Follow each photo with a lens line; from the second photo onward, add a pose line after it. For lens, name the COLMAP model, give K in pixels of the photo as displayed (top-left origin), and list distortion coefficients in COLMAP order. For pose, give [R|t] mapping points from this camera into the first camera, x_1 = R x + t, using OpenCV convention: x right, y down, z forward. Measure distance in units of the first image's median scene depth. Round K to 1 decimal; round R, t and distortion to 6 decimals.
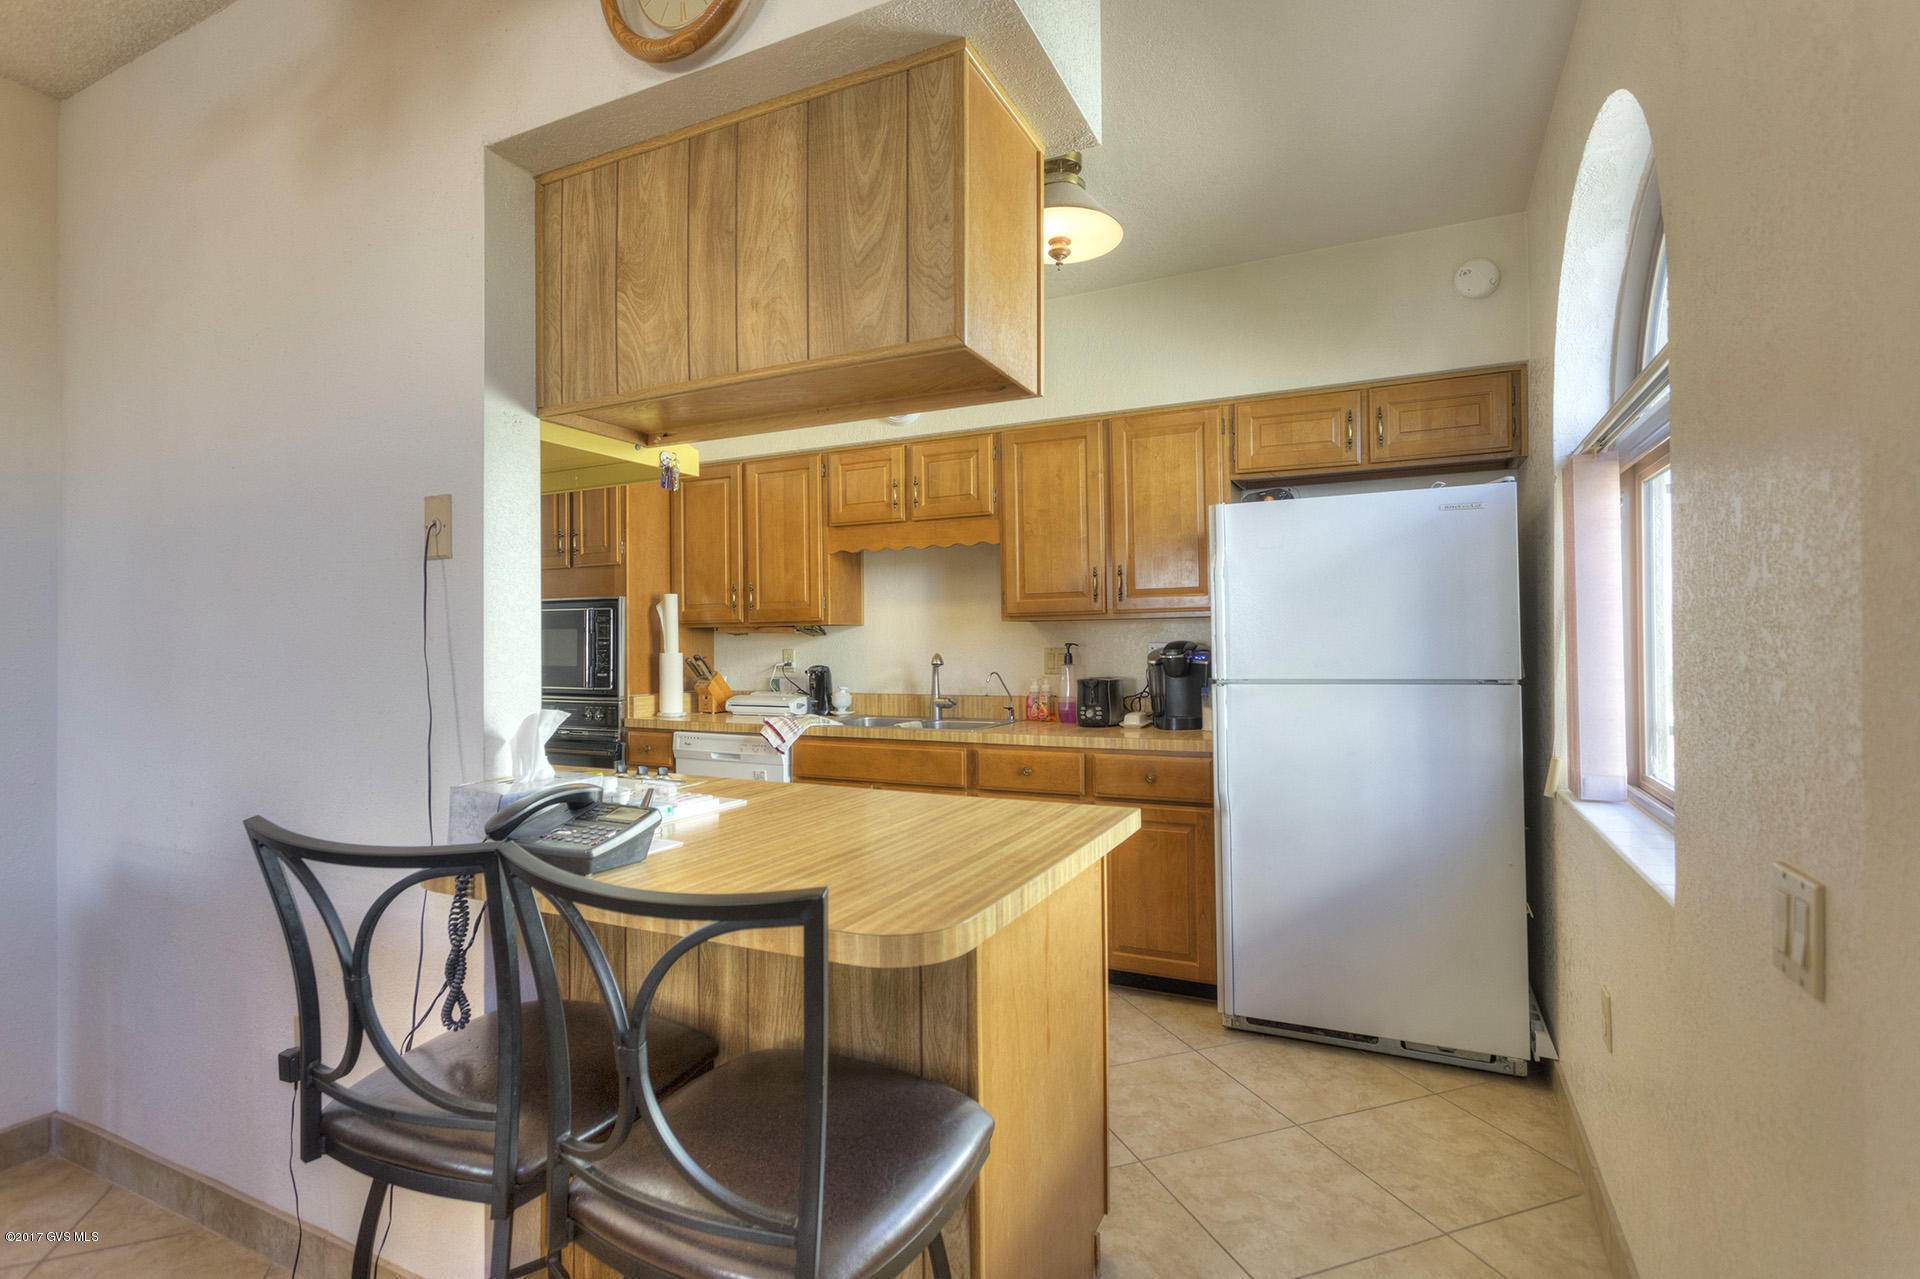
lens RADIAL K [[928.8, 0, 959.3], [0, 928.8, 643.6], [0, 0, 1]] dist [-0.001768, -0.000200]
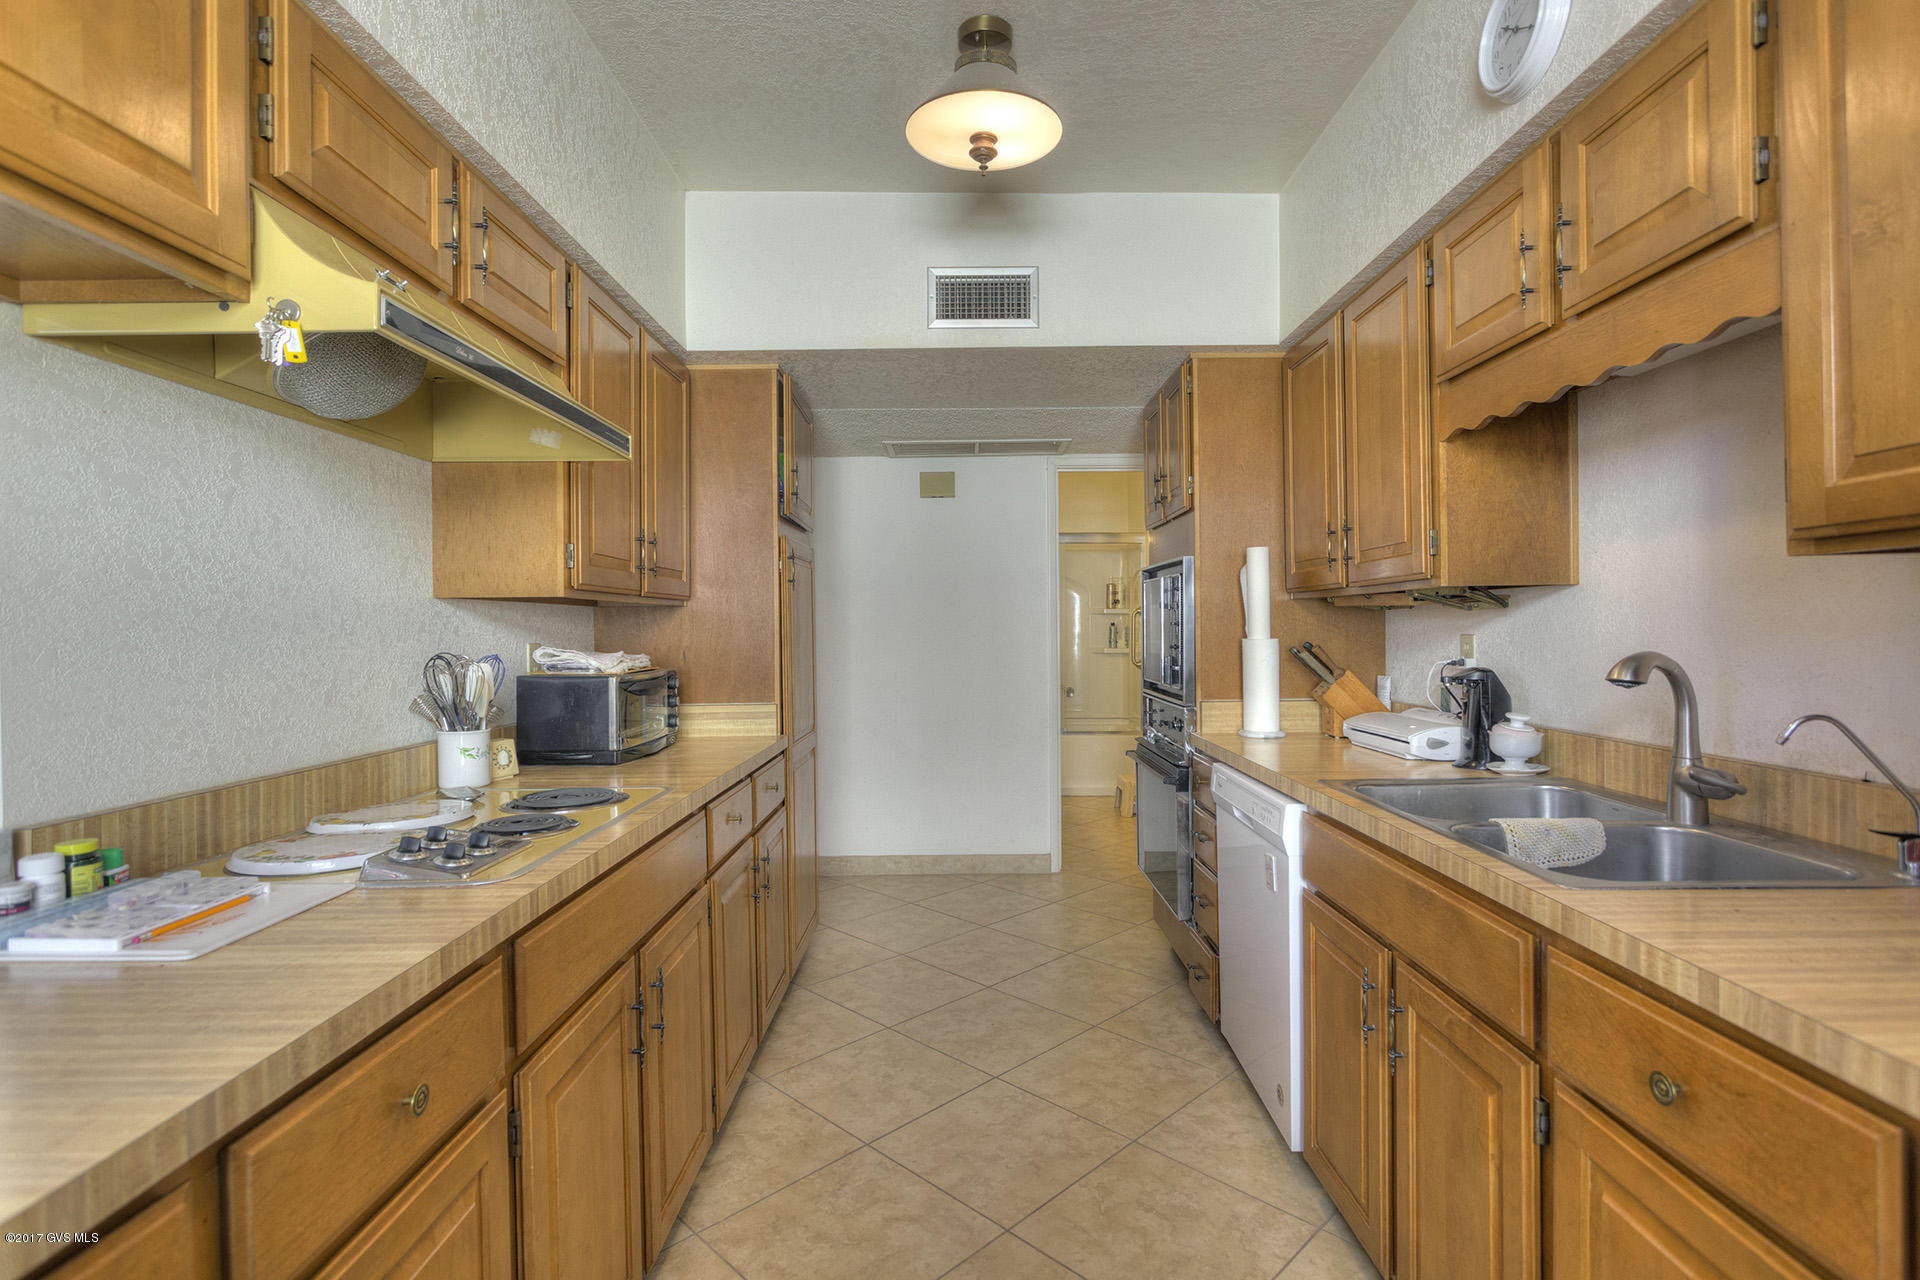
lens RADIAL K [[928.8, 0, 962.5], [0, 928.8, 632.9], [0, 0, 1]] dist [-0.001768, -0.000200]
pose [[0.438996, 0.000928, -0.898489, 0.192694], [0.016692, 0.999818, 0.009188, -0.004414], [0.898334, -0.019031, 0.438900, 0.577030]]
